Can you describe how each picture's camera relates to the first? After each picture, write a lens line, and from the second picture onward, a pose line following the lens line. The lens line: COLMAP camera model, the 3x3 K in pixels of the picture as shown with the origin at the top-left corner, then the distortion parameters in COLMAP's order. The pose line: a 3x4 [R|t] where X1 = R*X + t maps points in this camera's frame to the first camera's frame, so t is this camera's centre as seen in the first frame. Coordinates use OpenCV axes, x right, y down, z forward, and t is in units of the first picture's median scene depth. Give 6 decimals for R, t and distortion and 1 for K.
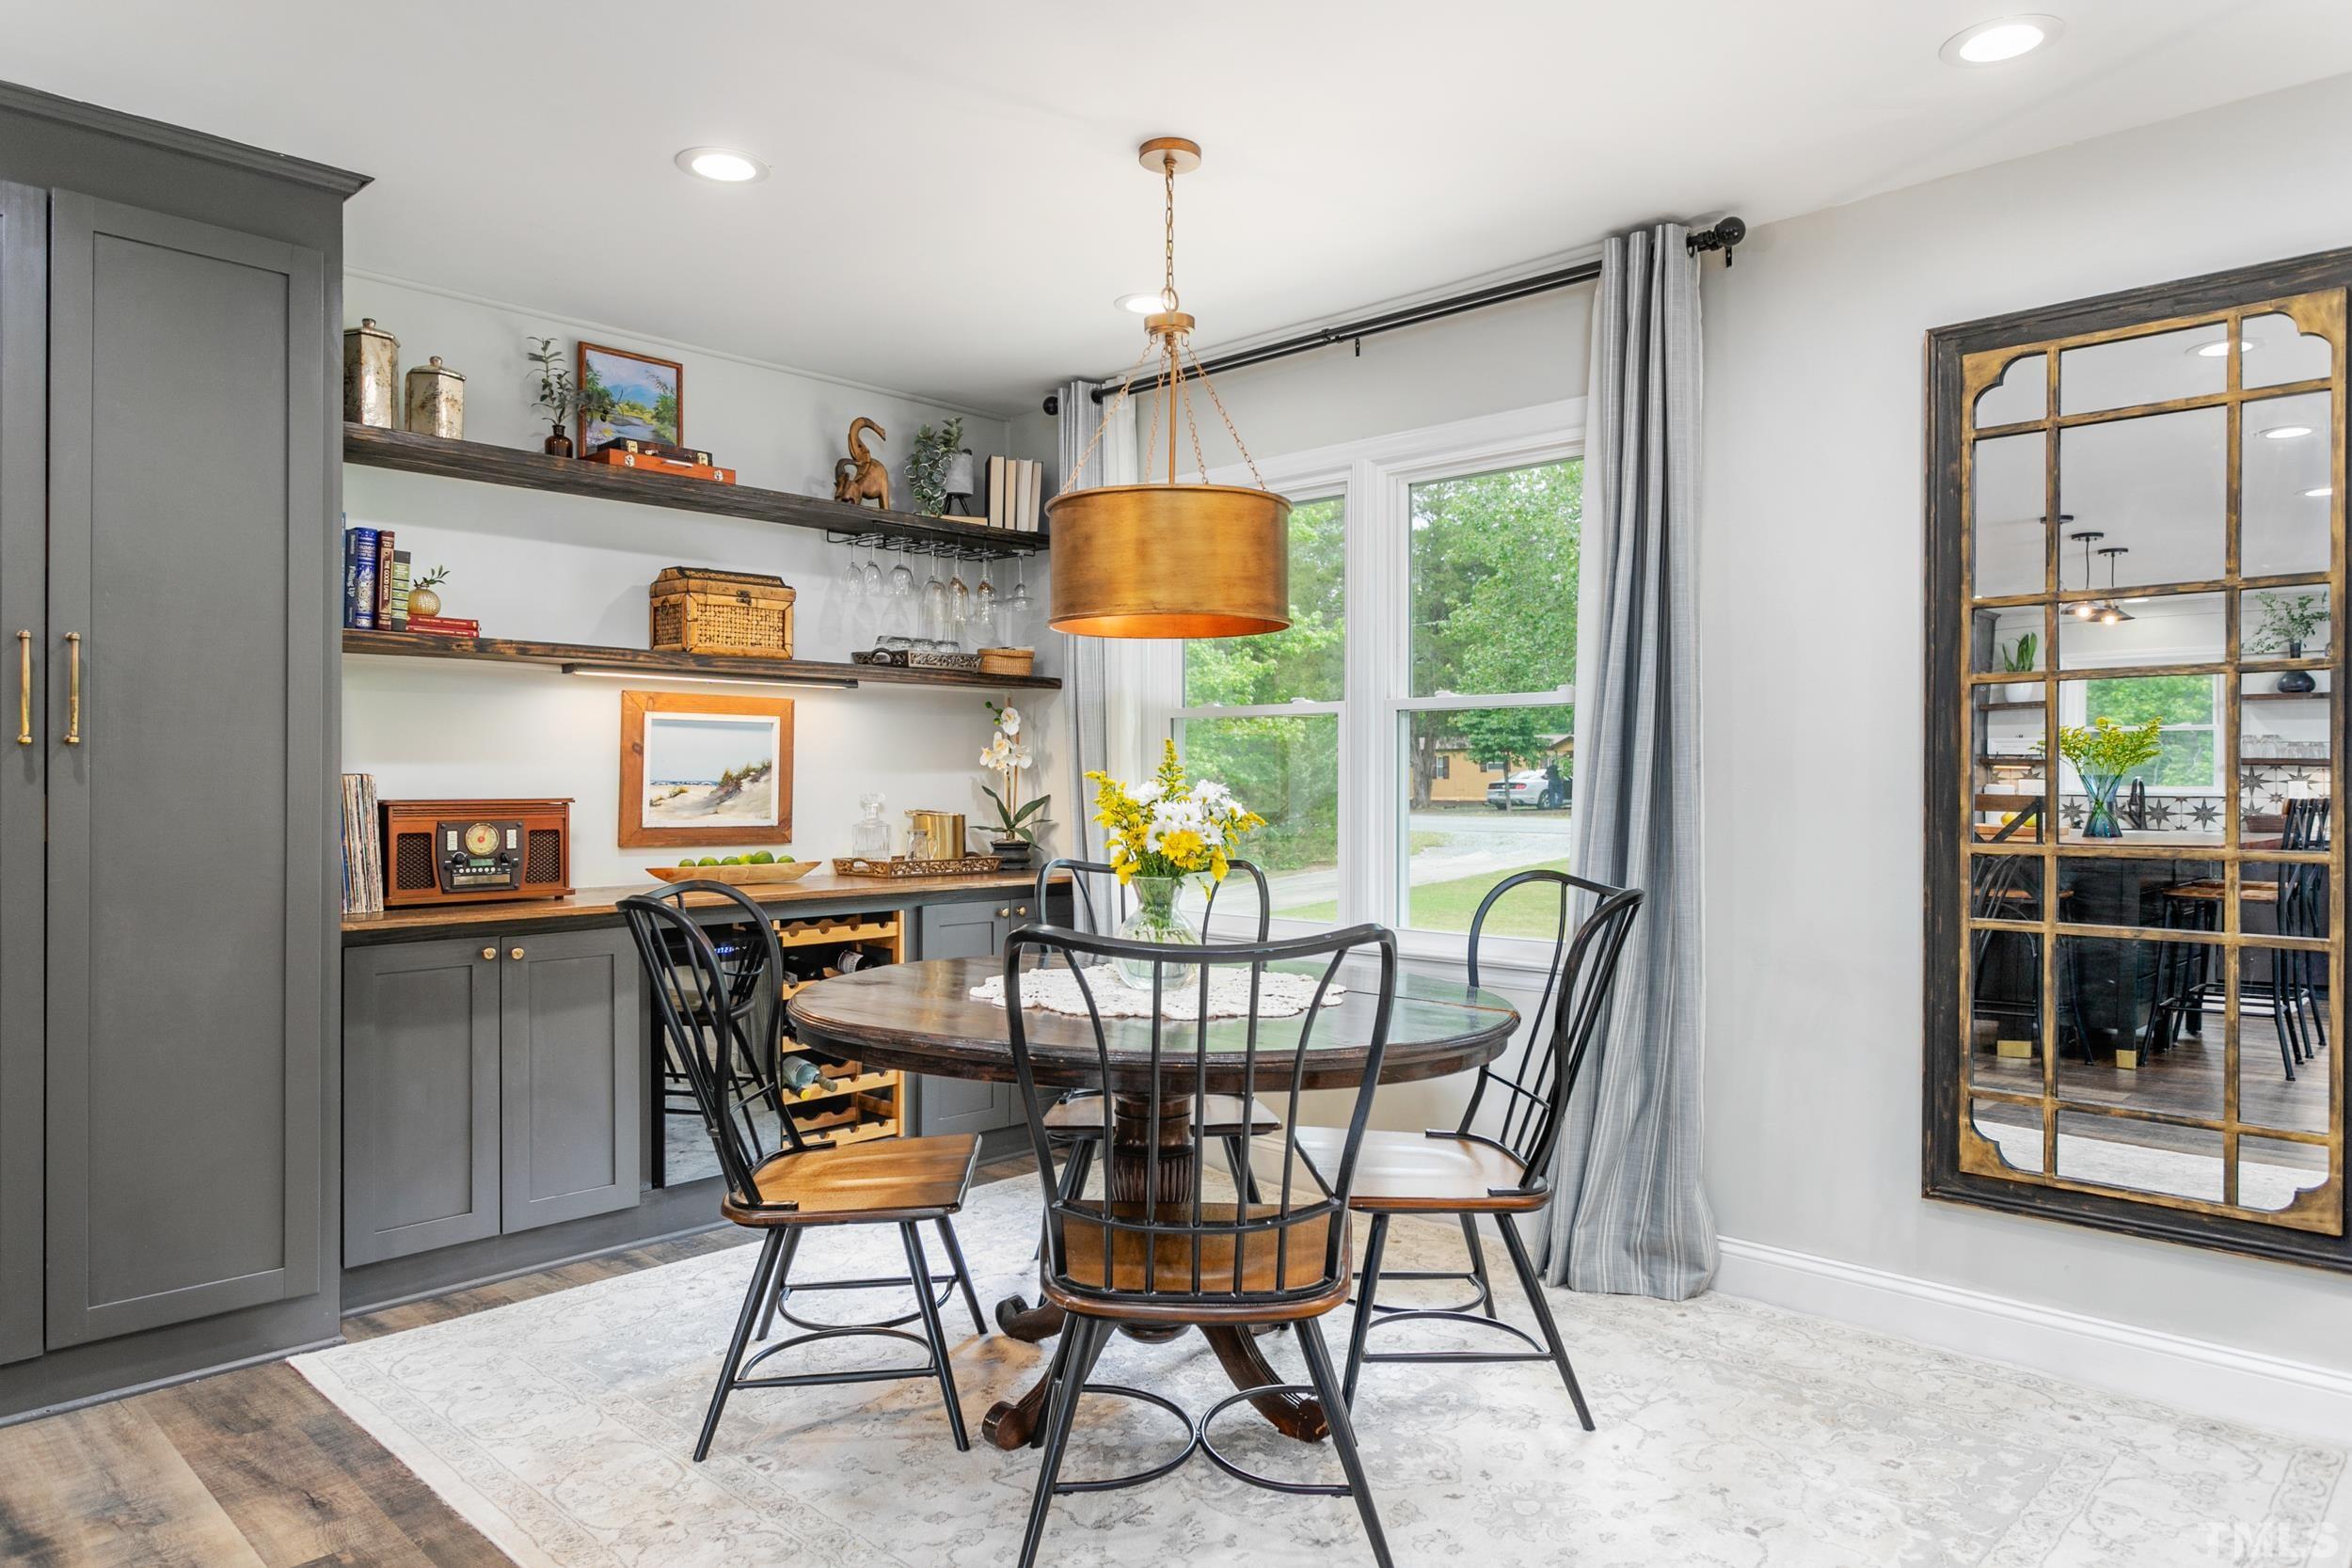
lens RADIAL K [[1491.7, 0, 1173.5], [0, 1491.7, 783.5], [0, 0, 1]] dist [-0.004652, -0.000552]
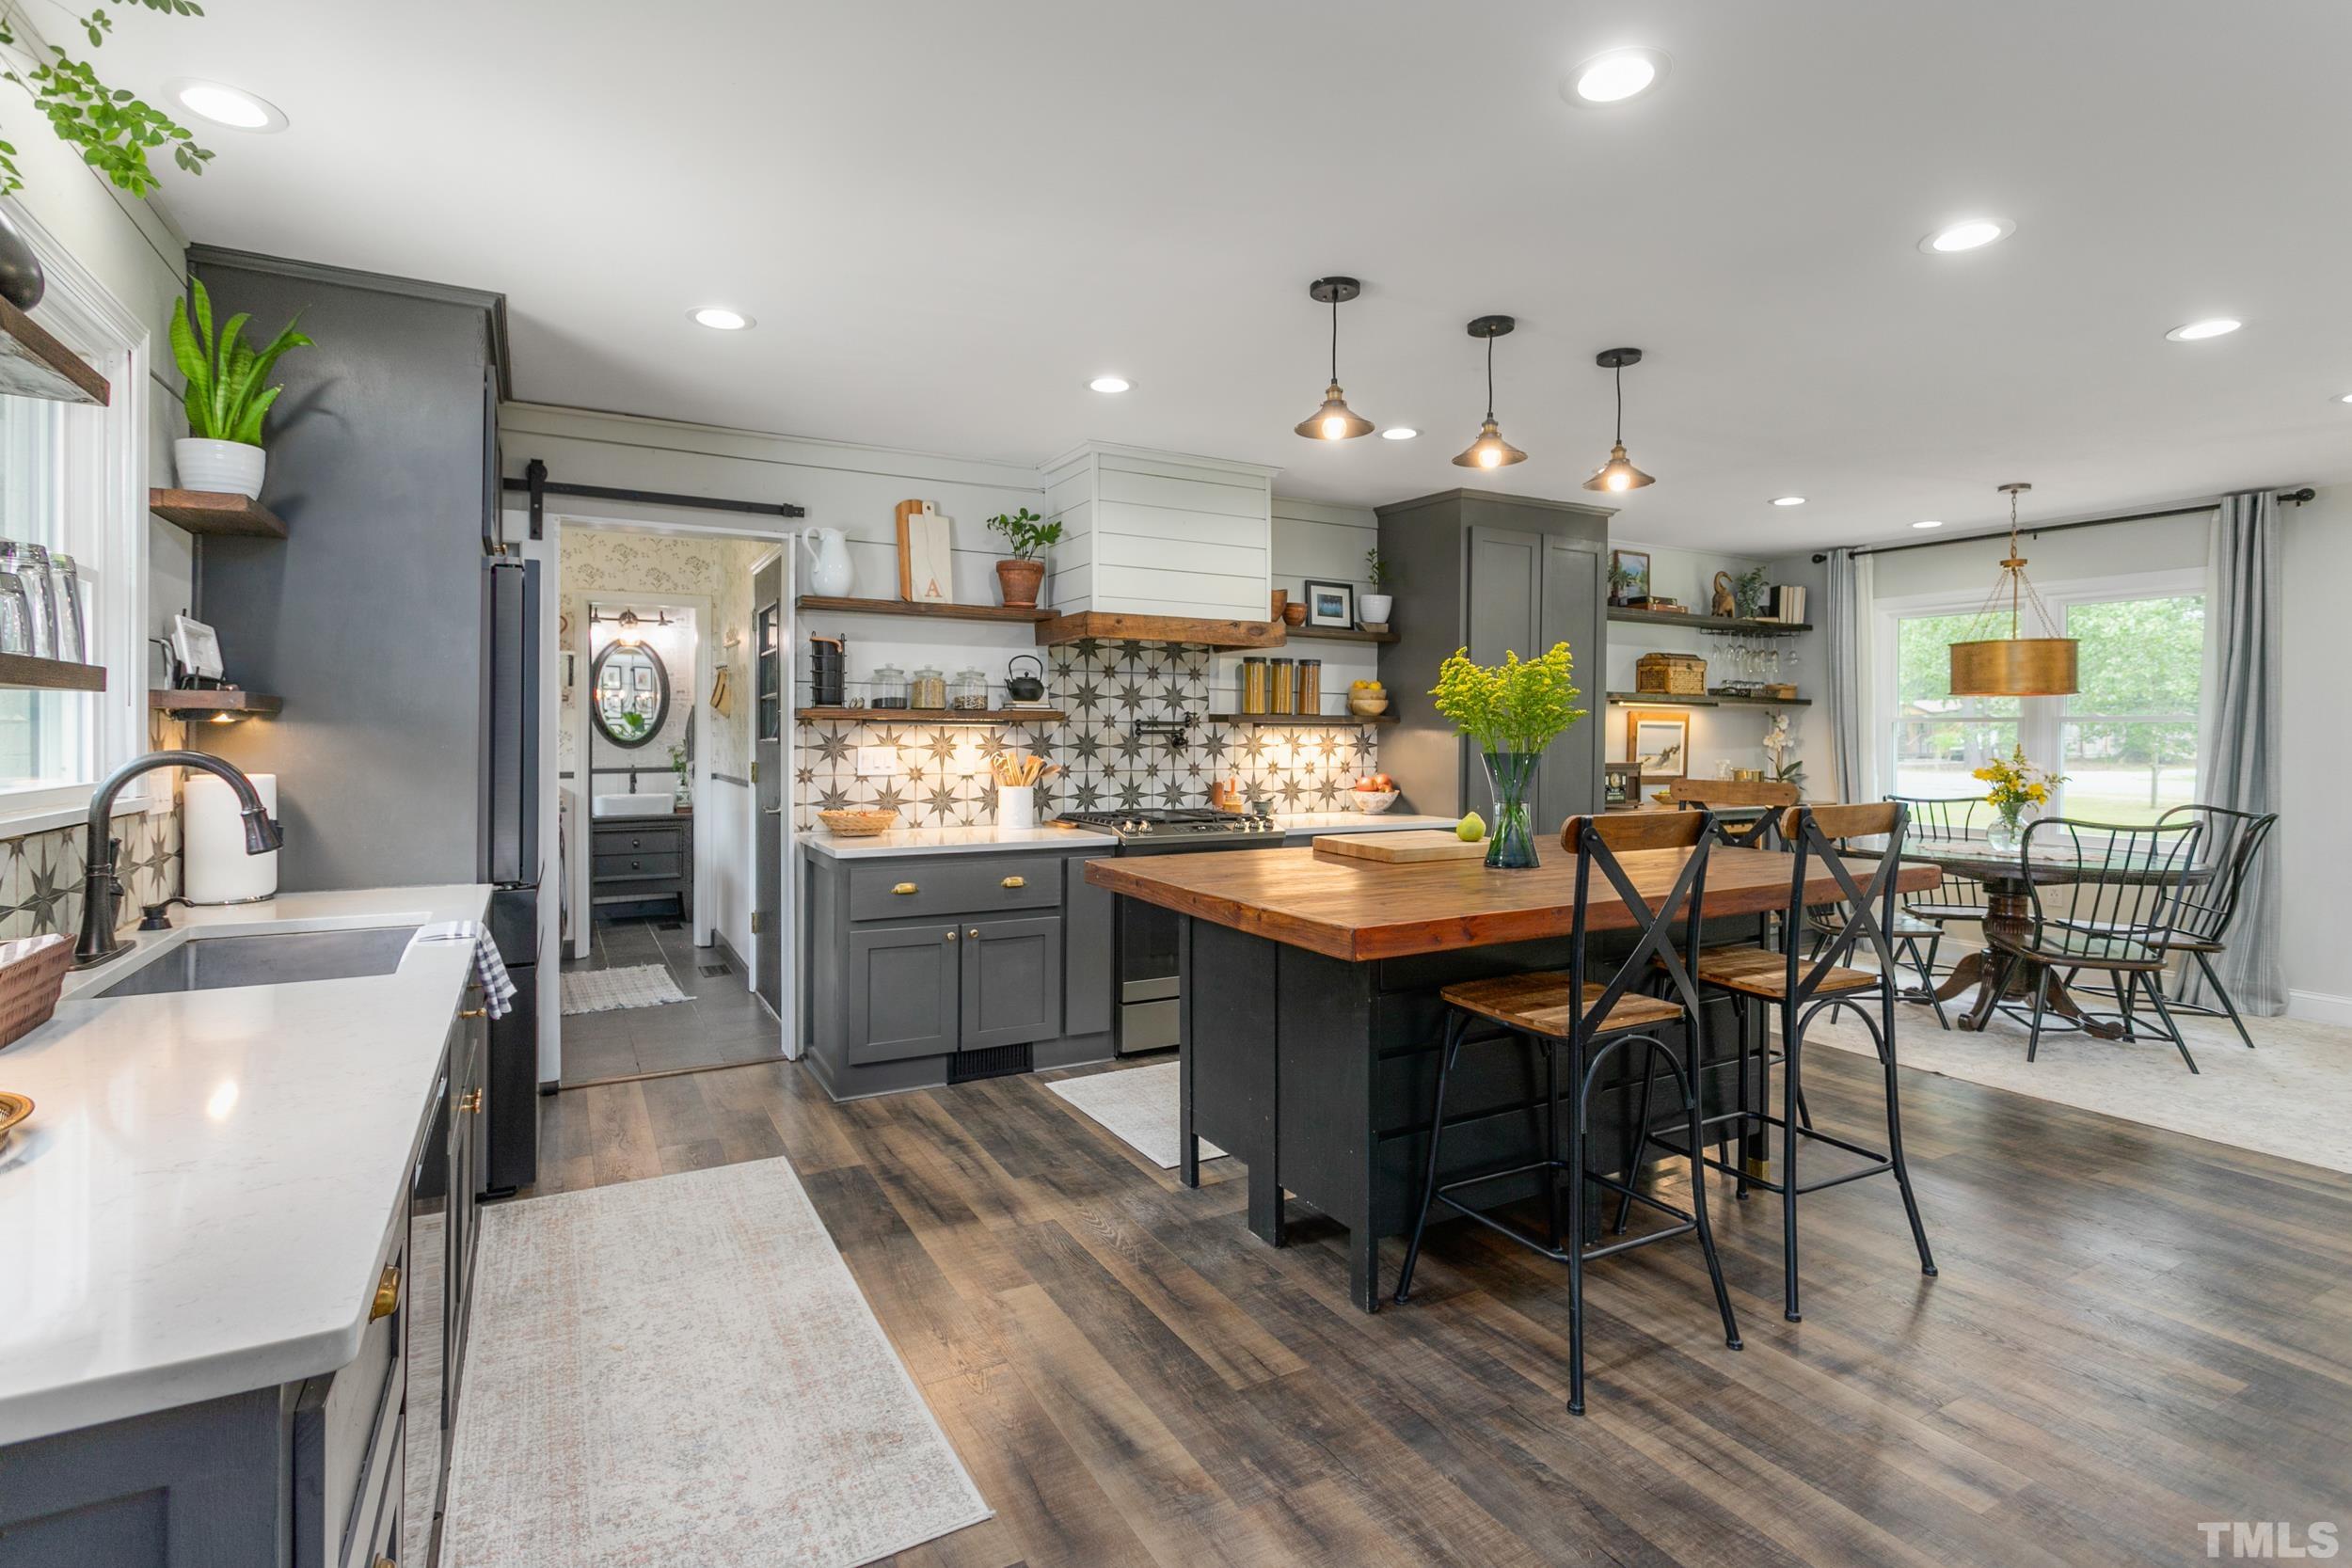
lens RADIAL K [[1131.9, 0, 1179.4], [0, 1131.9, 740.9], [0, 0, 1]] dist [-0.002531, 0.002037]
pose [[0.956169, 0.008487, -0.292692, -0.504506], [-0.007886, 0.999964, 0.003232, -0.019523], [0.292709, -0.000782, 0.956201, -0.730171]]
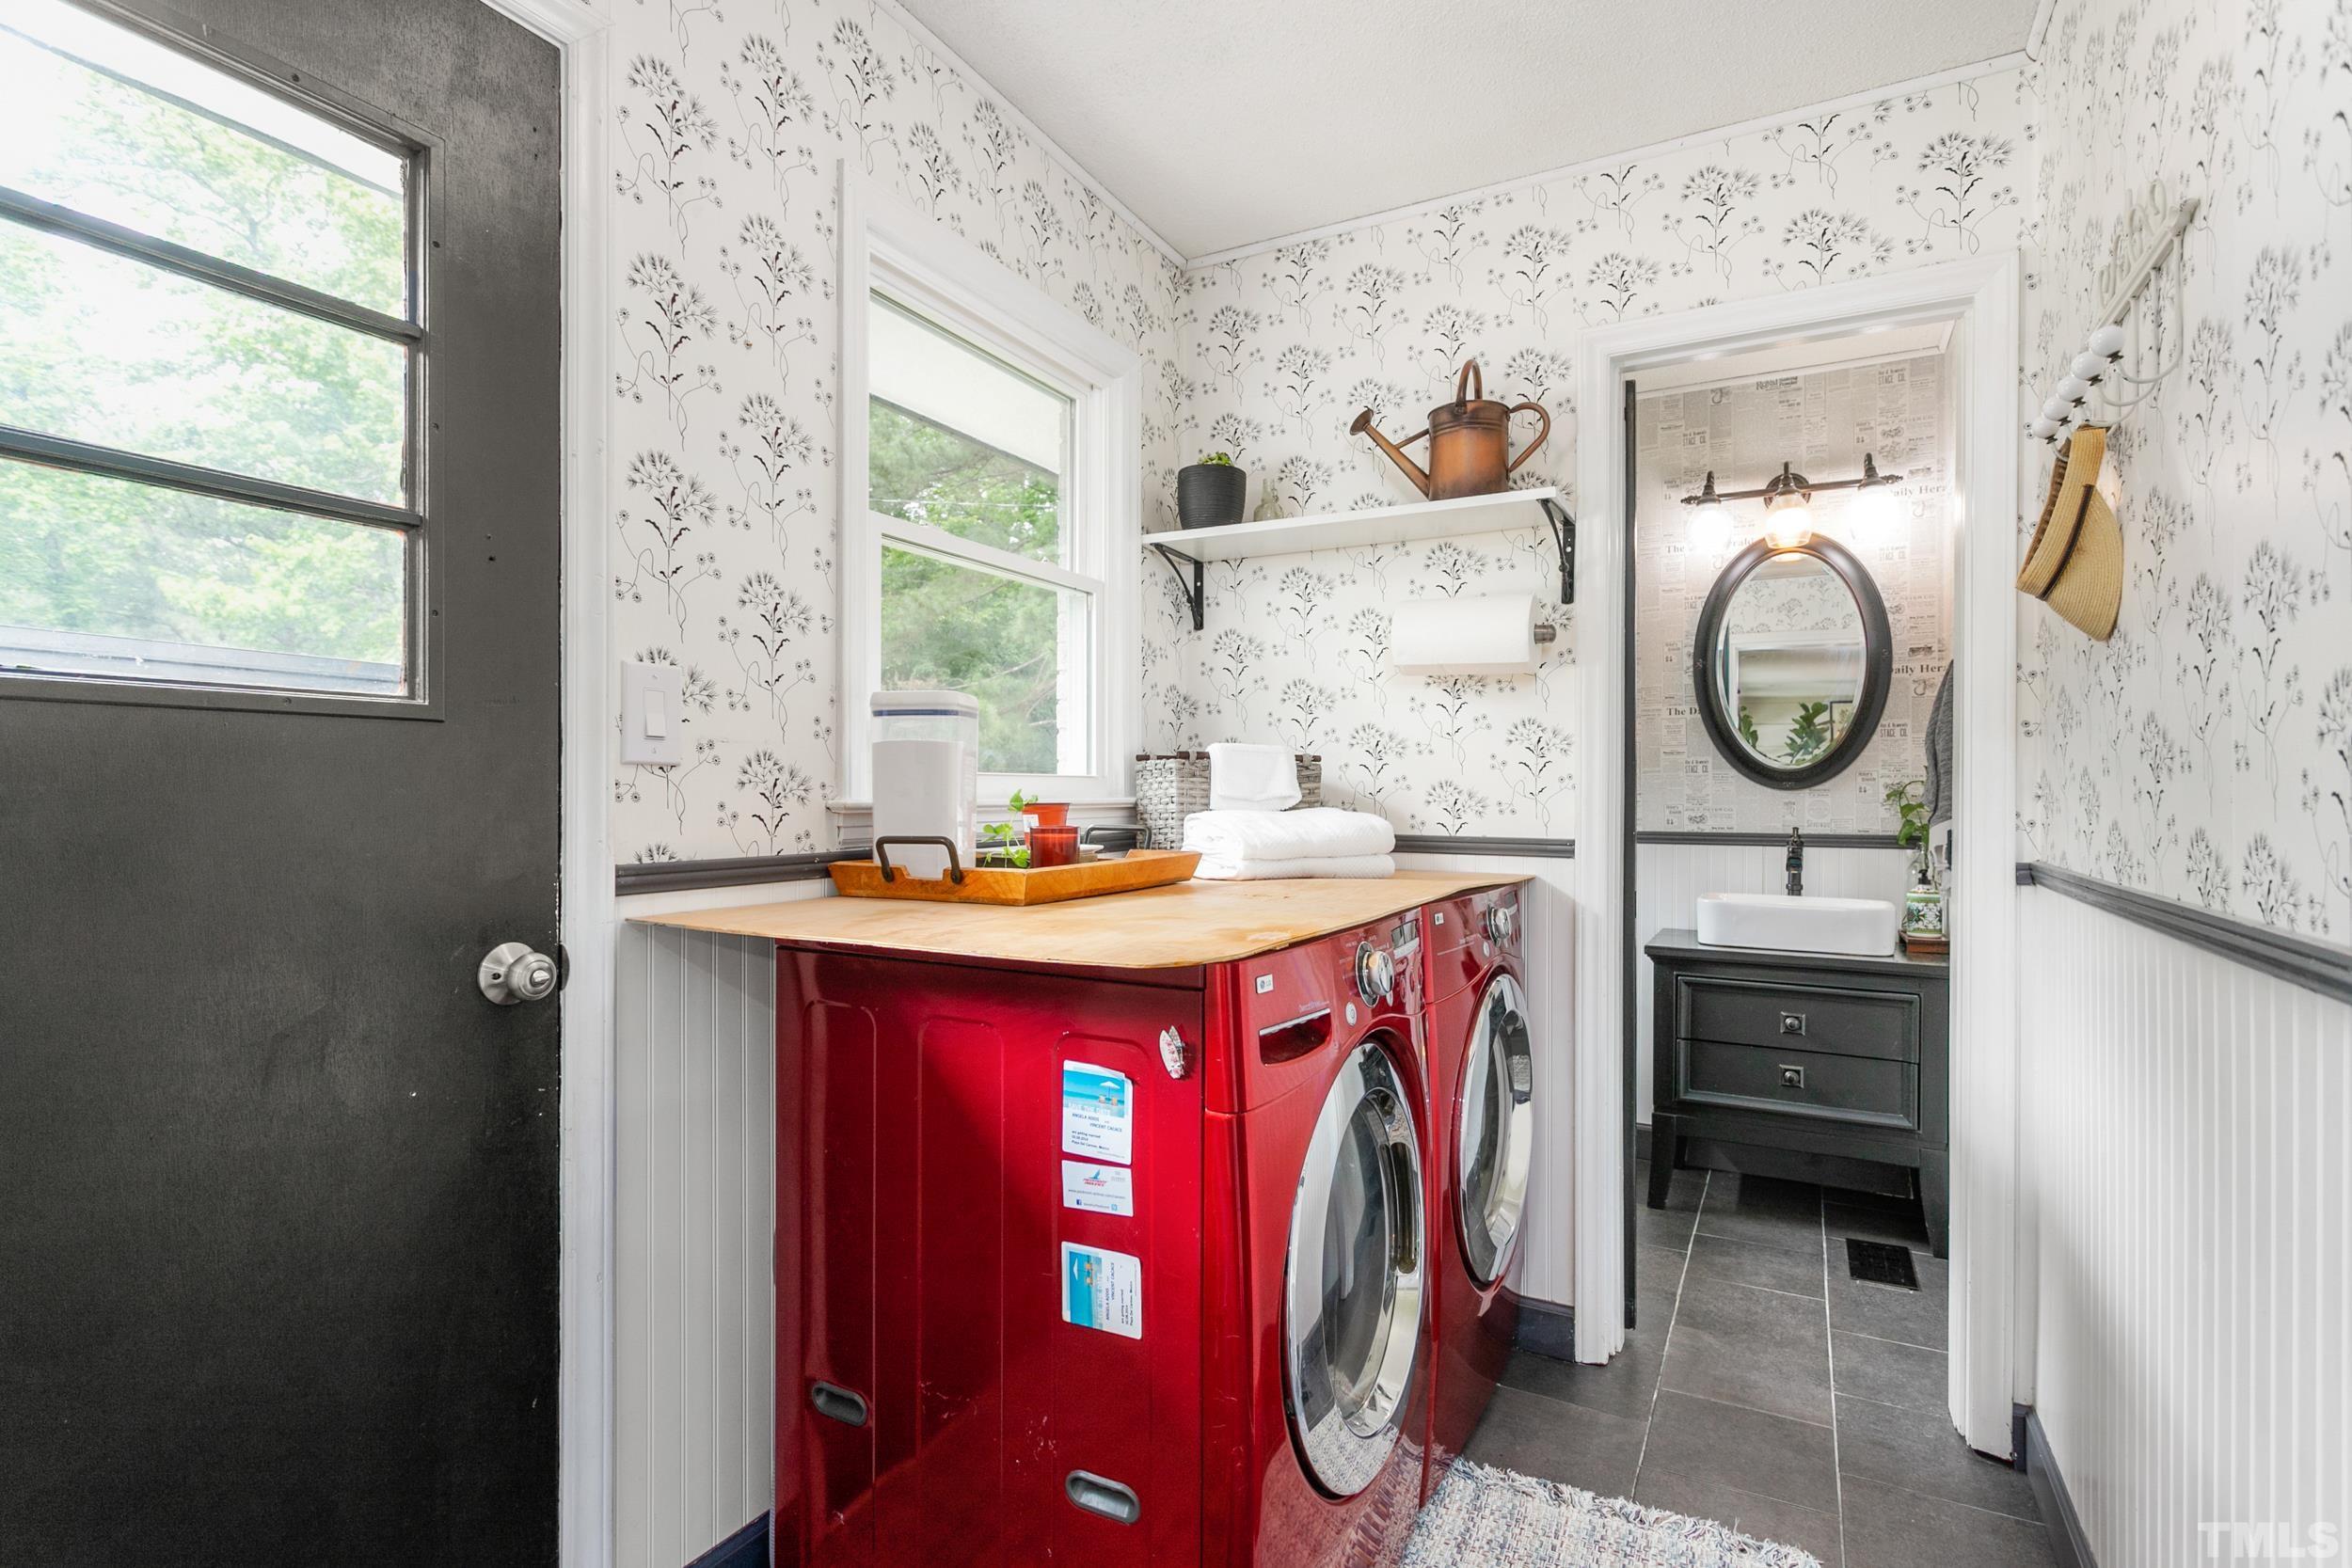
lens RADIAL K [[1131.9, 0, 1154.8], [0, 1131.9, 788.3], [0, 0, 1]] dist [-0.002531, 0.002037]
pose [[0.241918, 0.003915, -0.970289, -1.238801], [-0.011259, 0.999936, 0.001228, 0.009507], [0.970231, 0.010627, 0.241946, 0.148696]]
